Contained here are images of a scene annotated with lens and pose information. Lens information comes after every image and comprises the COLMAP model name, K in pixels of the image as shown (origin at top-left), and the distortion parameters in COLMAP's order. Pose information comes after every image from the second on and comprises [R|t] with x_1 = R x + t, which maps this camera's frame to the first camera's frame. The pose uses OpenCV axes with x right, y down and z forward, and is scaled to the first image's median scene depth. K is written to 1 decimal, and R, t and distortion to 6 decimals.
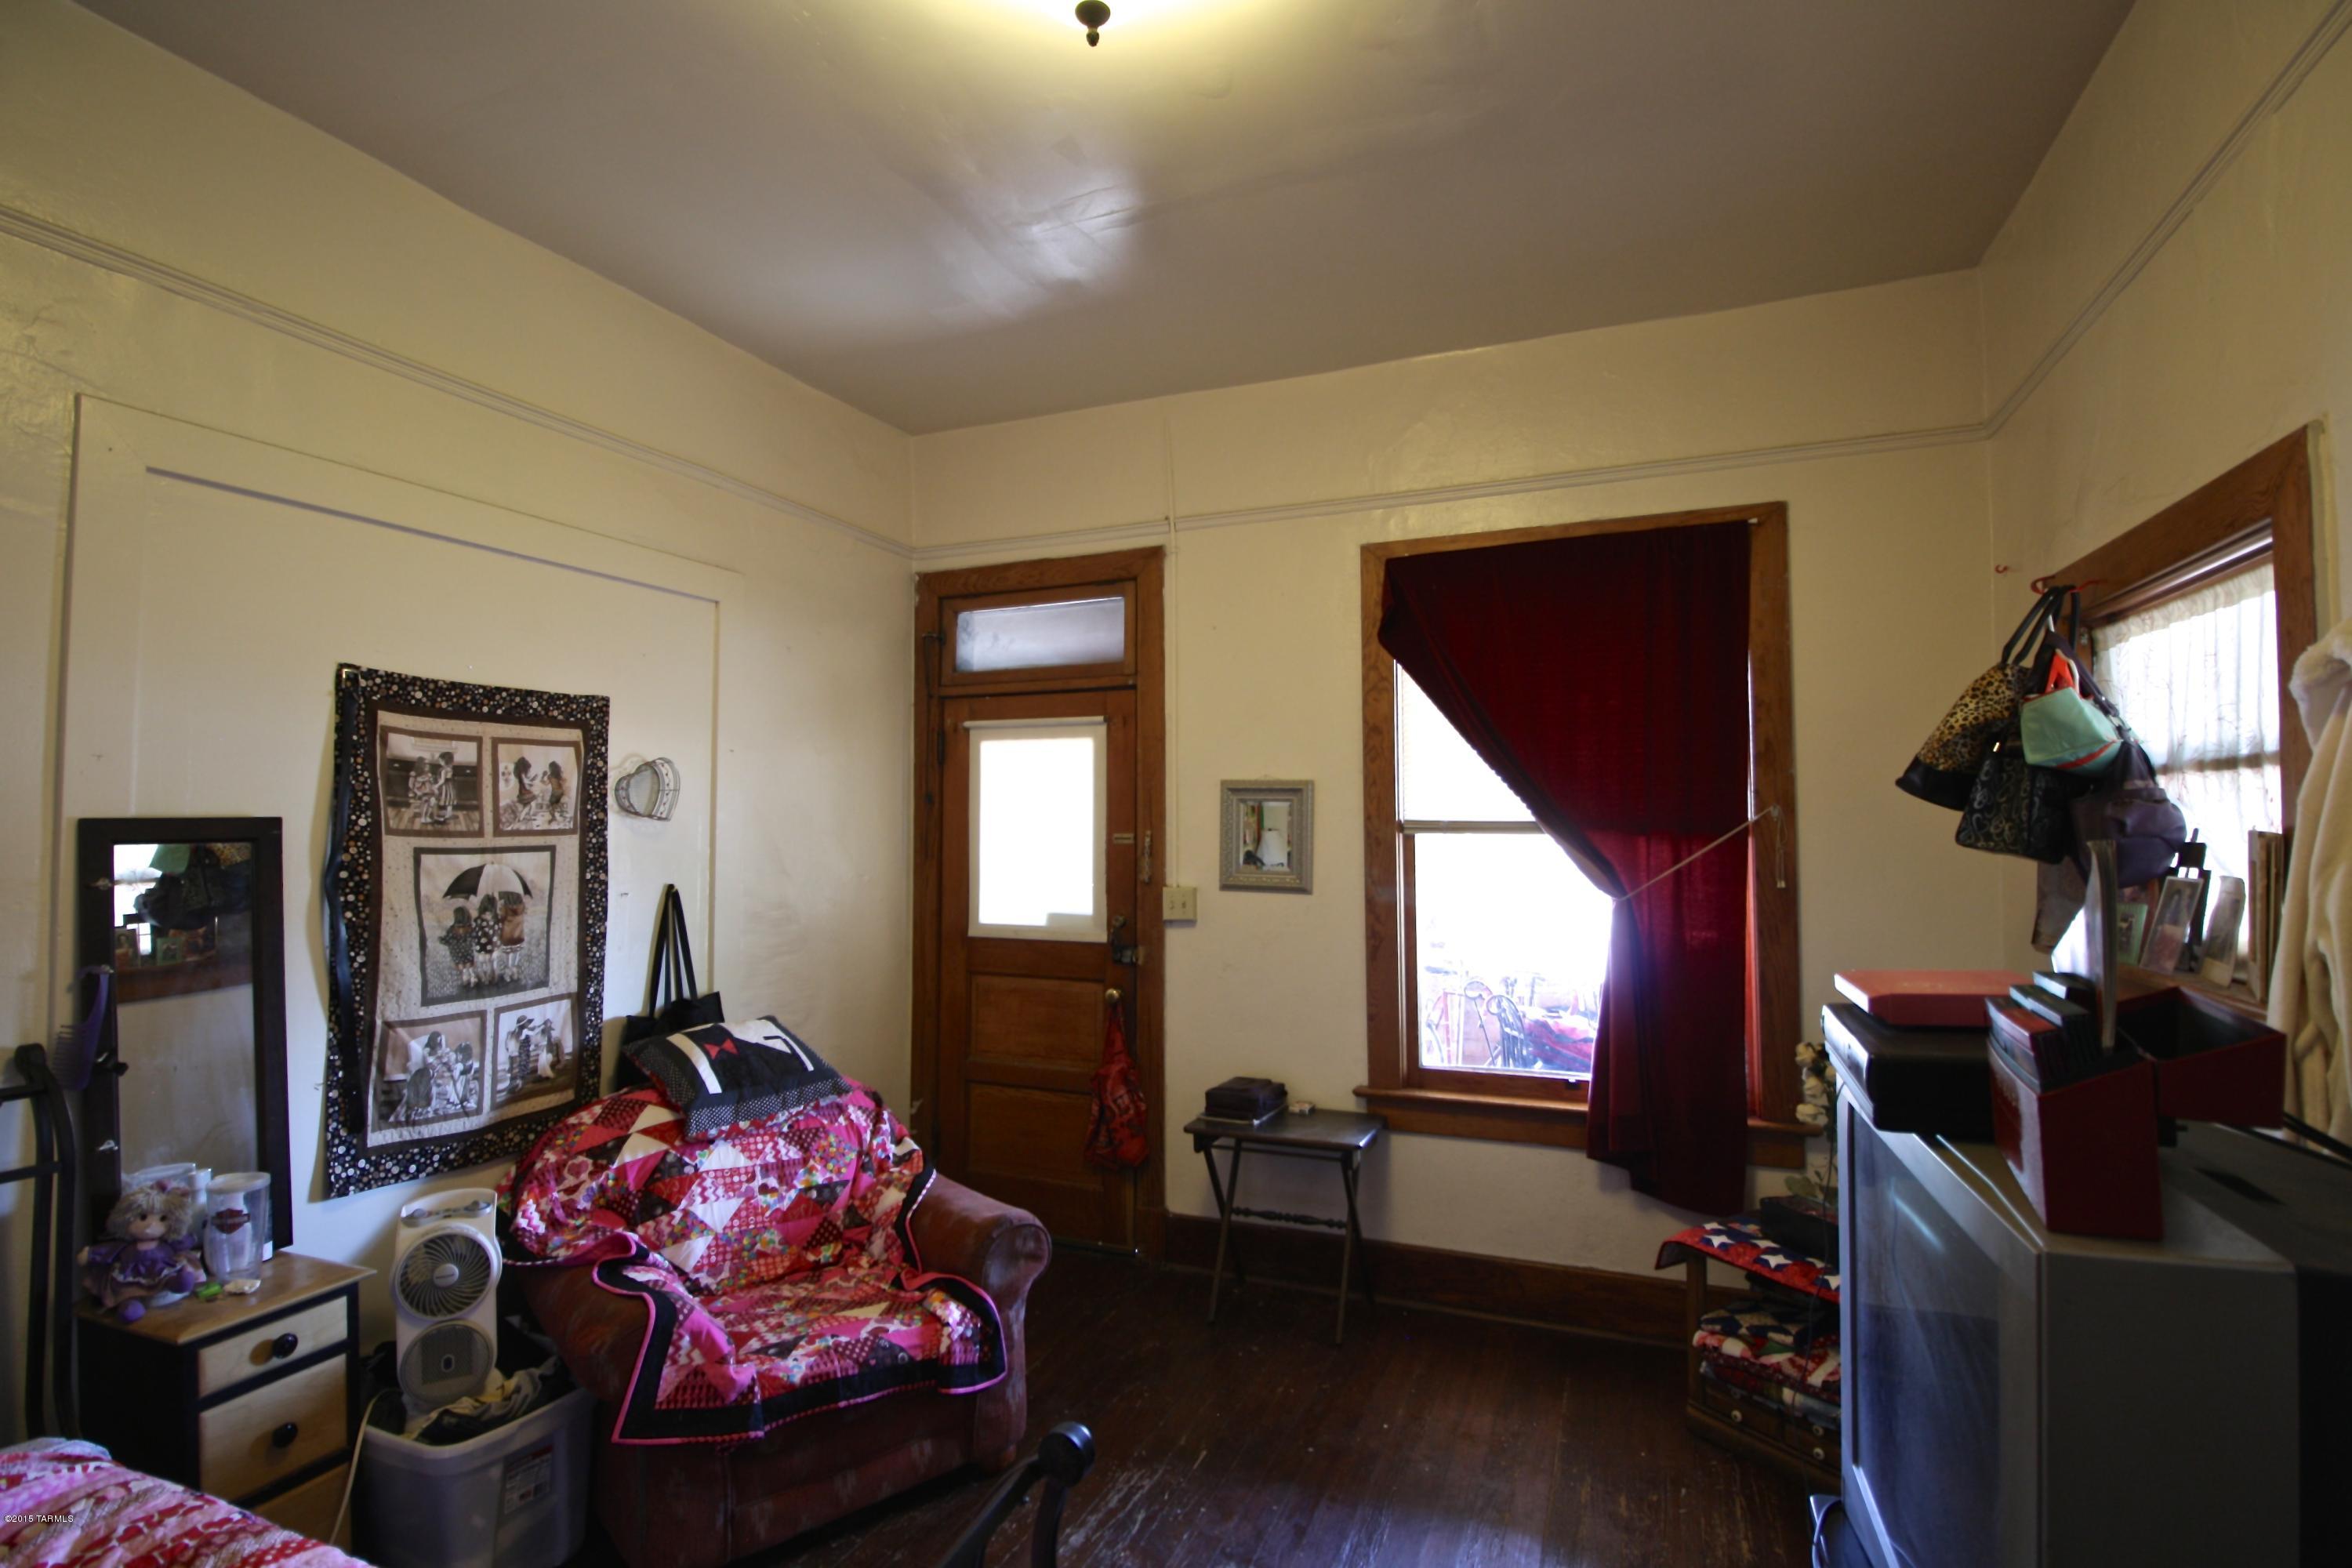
lens RADIAL K [[1122.7, 0, 1176.0], [0, 1122.7, 784.0], [0, 0, 1]] dist [-0.000146, -0.012663]
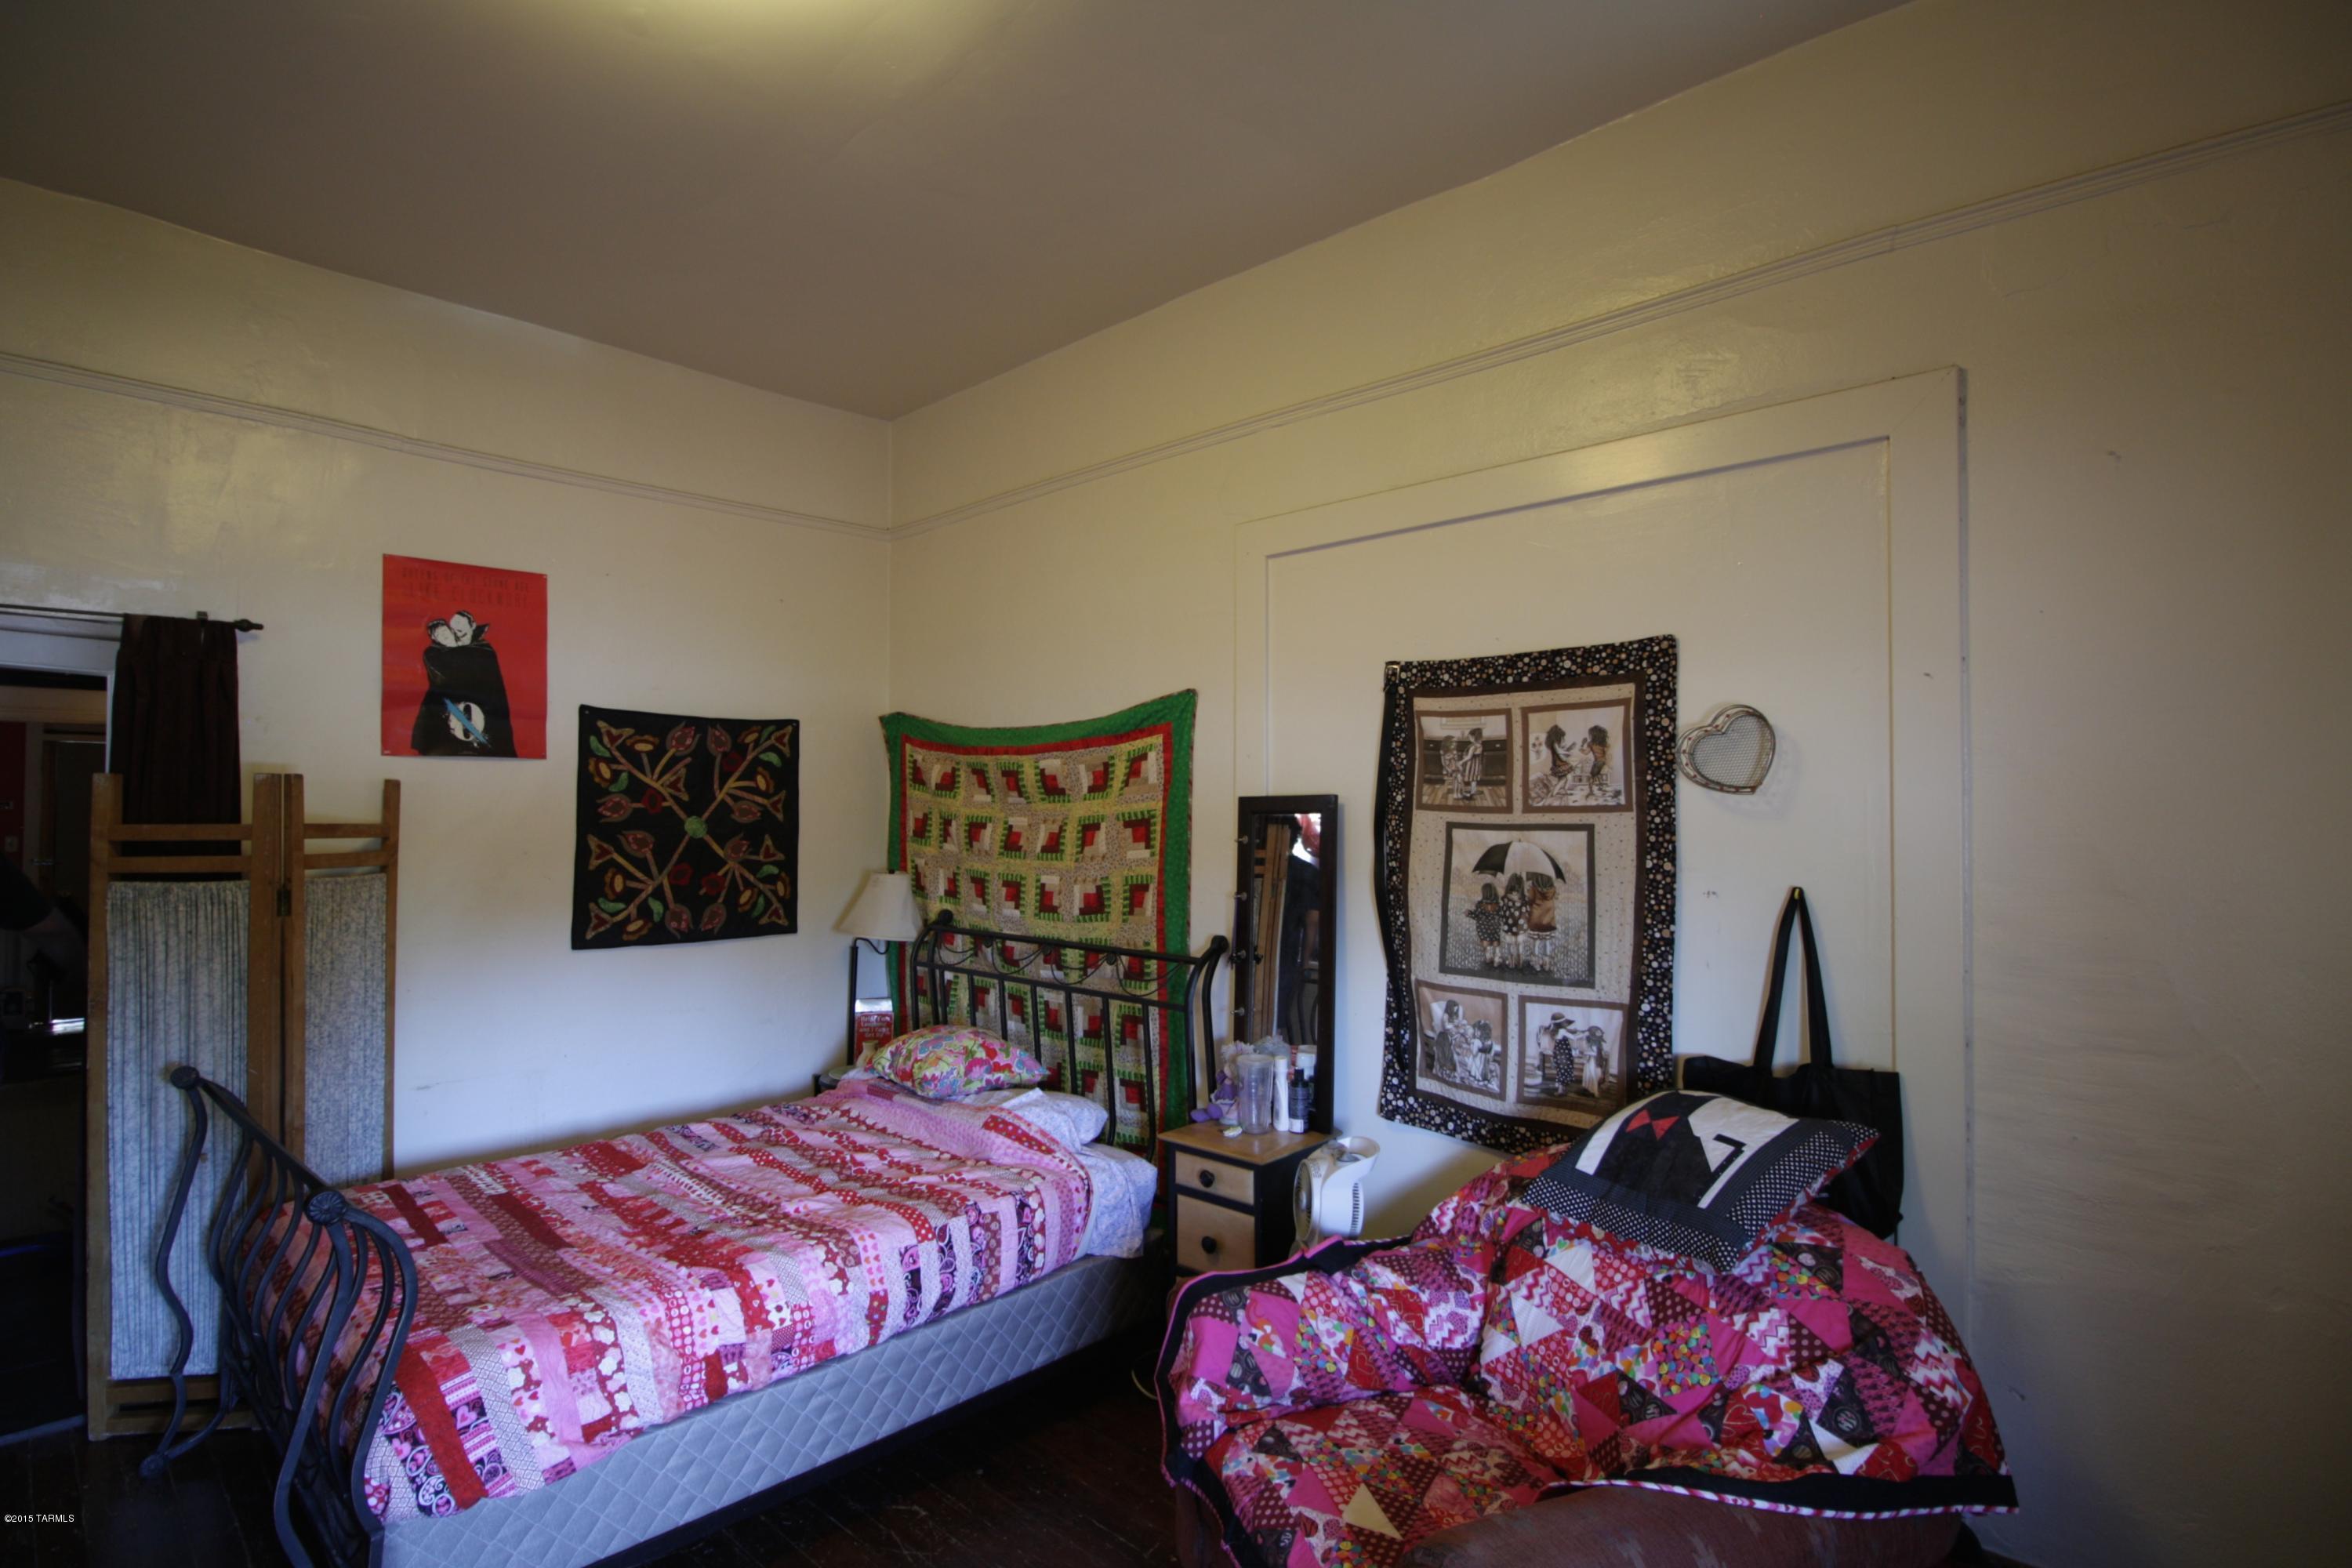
lens RADIAL K [[1122.7, 0, 1176.0], [0, 1122.7, 784.0], [0, 0, 1]] dist [-0.000146, -0.012663]
pose [[-0.347119, -0.013974, -0.937717, 0.376565], [0.034775, 0.999010, -0.027760, 0.038857], [0.937176, -0.042245, -0.346289, 1.056298]]
